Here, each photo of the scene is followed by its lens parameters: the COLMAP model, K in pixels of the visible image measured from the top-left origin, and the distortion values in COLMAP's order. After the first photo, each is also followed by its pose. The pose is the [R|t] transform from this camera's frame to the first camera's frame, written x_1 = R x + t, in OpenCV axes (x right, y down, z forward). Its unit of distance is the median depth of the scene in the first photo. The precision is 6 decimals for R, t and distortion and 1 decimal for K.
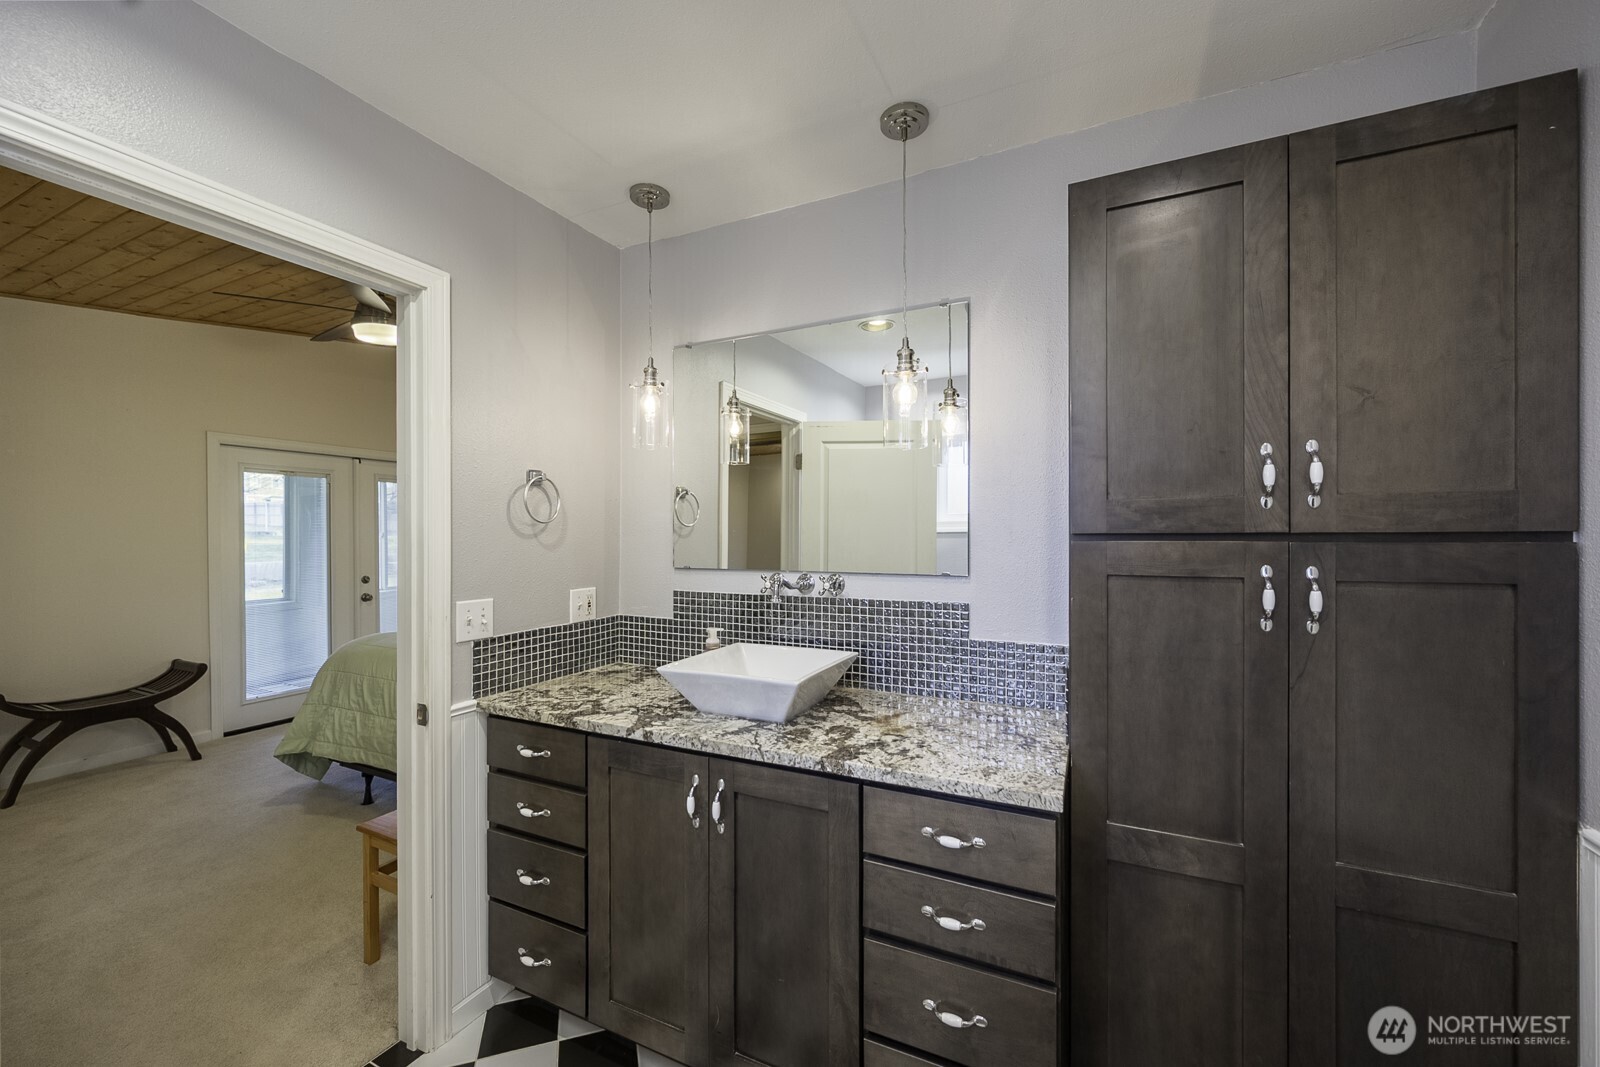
lens RADIAL K [[633.9, 0, 801.6], [0, 633.9, 538.5], [0, 0, 1]] dist [-0.001988, -0.000260]
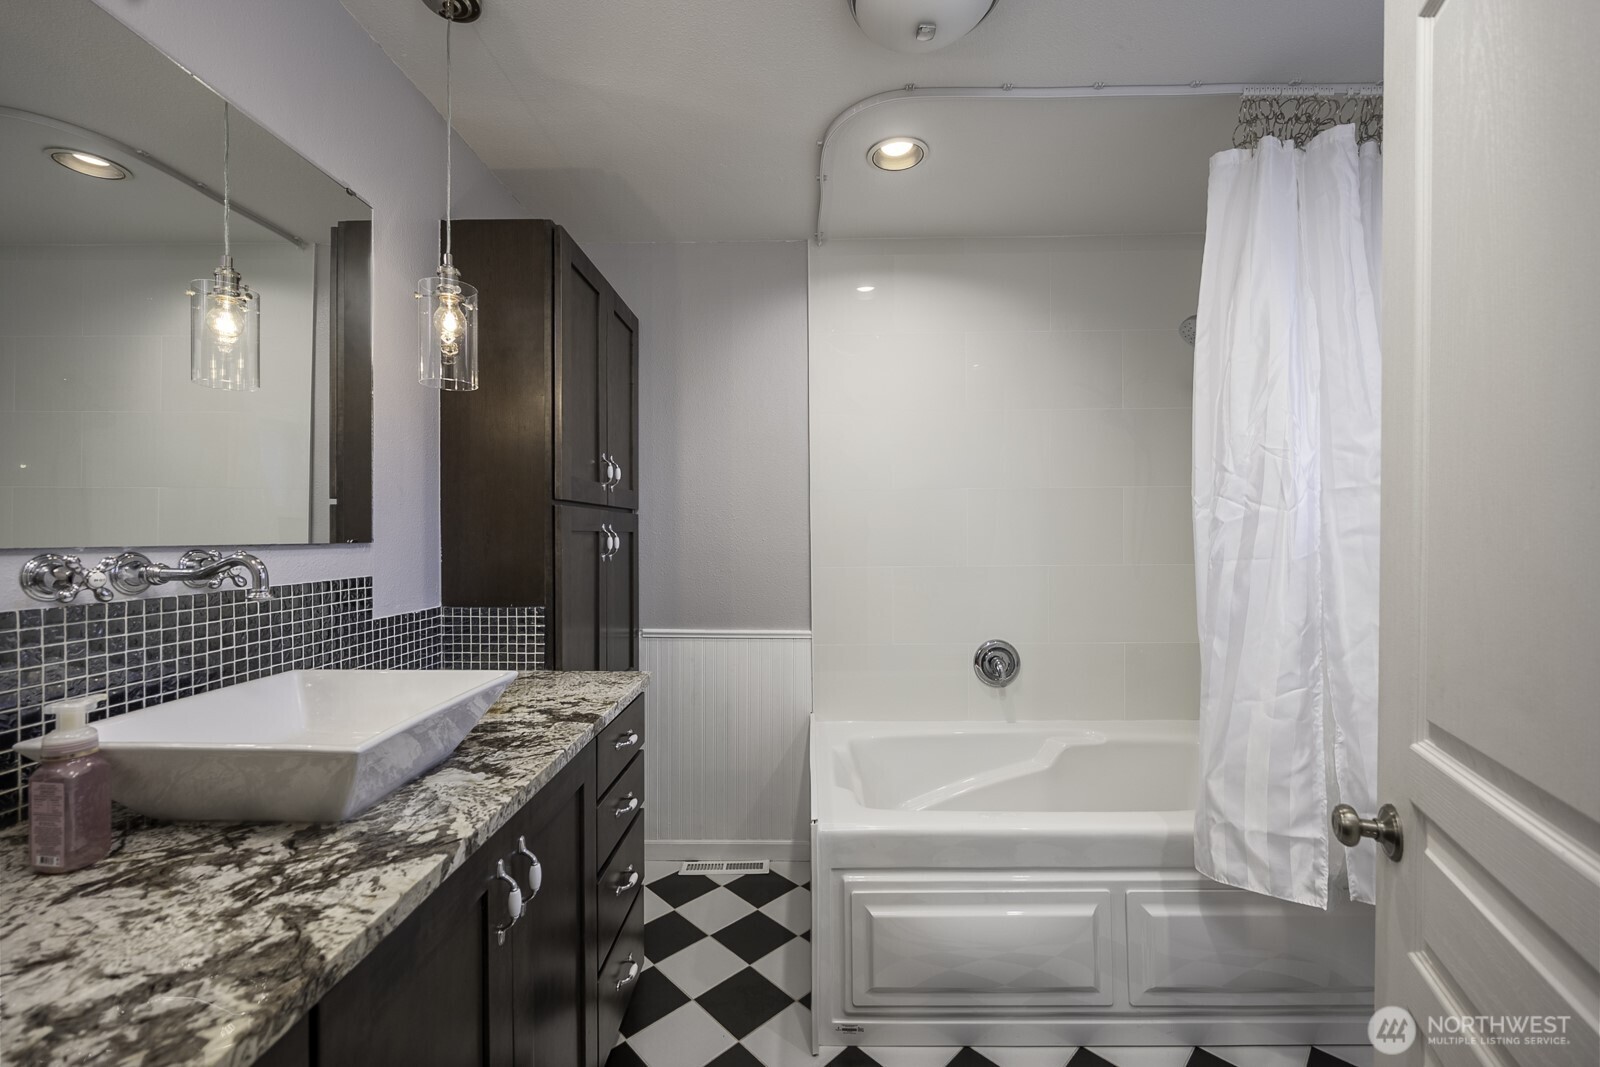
lens RADIAL K [[635.2, 0, 802.4], [0, 635.2, 534.5], [0, 0, 1]] dist [-0.002230, -0.000153]
pose [[-0.423374, -0.002447, 0.905952, -0.822403], [0.001428, 0.999993, 0.003369, 0.052929], [-0.905954, 0.002720, -0.423368, 0.962393]]
